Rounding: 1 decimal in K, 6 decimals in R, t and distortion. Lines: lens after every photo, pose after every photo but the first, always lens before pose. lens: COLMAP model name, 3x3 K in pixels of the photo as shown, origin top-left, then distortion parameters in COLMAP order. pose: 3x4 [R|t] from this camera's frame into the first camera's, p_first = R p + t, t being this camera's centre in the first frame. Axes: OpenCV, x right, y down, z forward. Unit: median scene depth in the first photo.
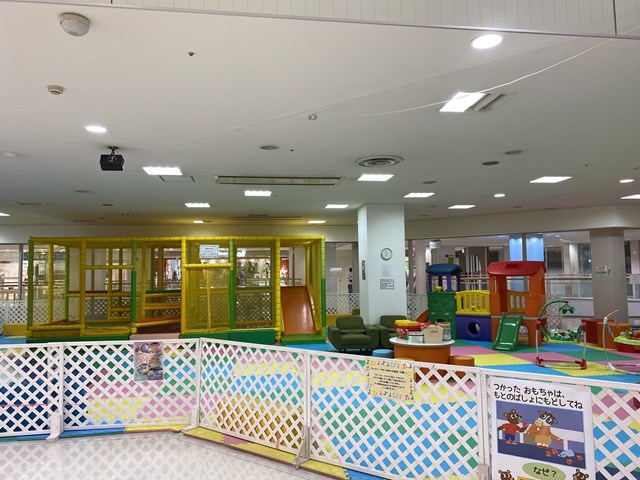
lens RADIAL K [[482.0, 0, 320.0], [0, 482.0, 240.0], [0, 0, 1]] dist [0.012793, 0.001390]
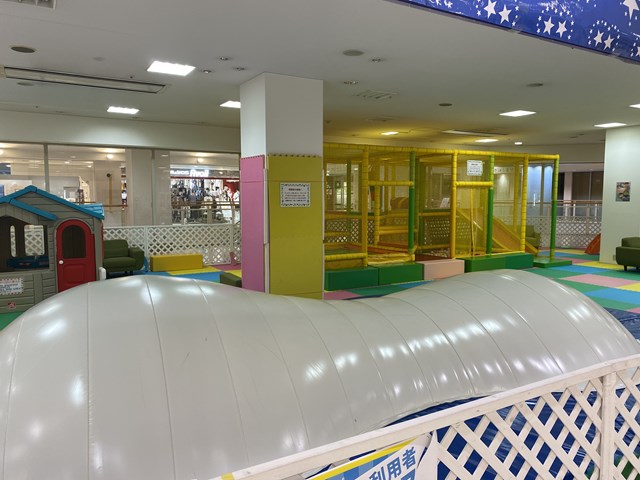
lens RADIAL K [[482.0, 0, 320.0], [0, 482.0, 240.0], [0, 0, 1]] dist [0.012793, 0.001390]
pose [[0.926181, -0.018917, 0.376603, -1.171372], [-0.040018, 0.988169, 0.148053, 0.049573], [-0.374949, -0.152195, 0.914467, 0.389579]]
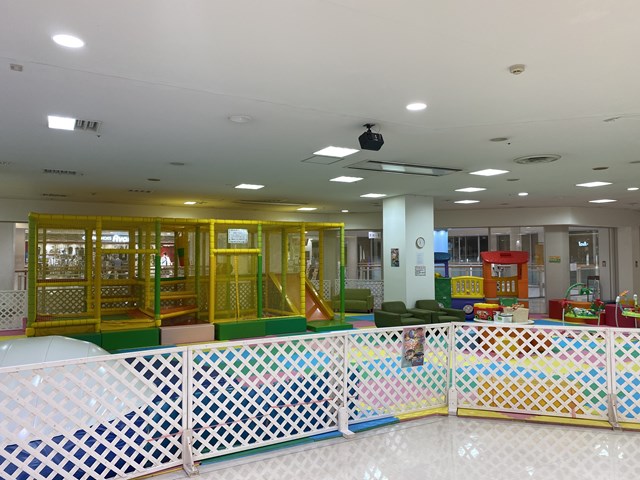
lens RADIAL K [[482.1, 0, 318.6], [0, 482.1, 233.3], [0, 0, 1]] dist [0.011446, 0.002867]
pose [[0.934428, 0.027485, 0.355091, -0.586772], [-0.031138, 0.999505, 0.004577, 0.013491], [-0.354789, -0.015334, 0.934821, 0.099587]]
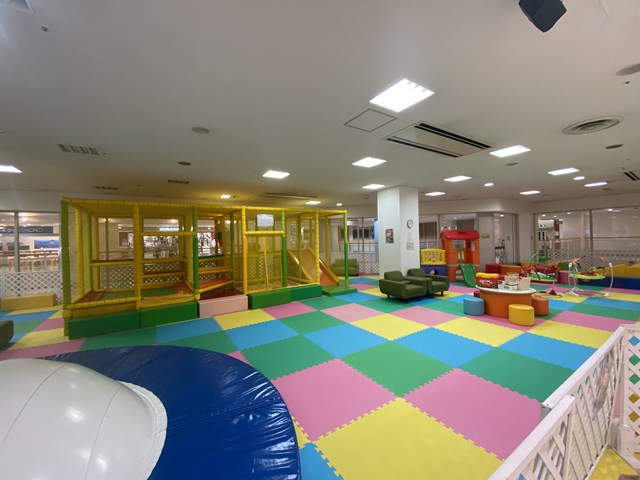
lens RADIAL K [[255.9, 0, 317.4], [0, 255.9, 236.1], [0, 0, 1]] dist [0.001674, 0.000015]
pose [[0.912185, -0.003126, 0.409768, -0.513427], [-0.015547, 0.998987, 0.042229, 0.047535], [-0.409484, -0.044892, 0.911212, 0.573047]]
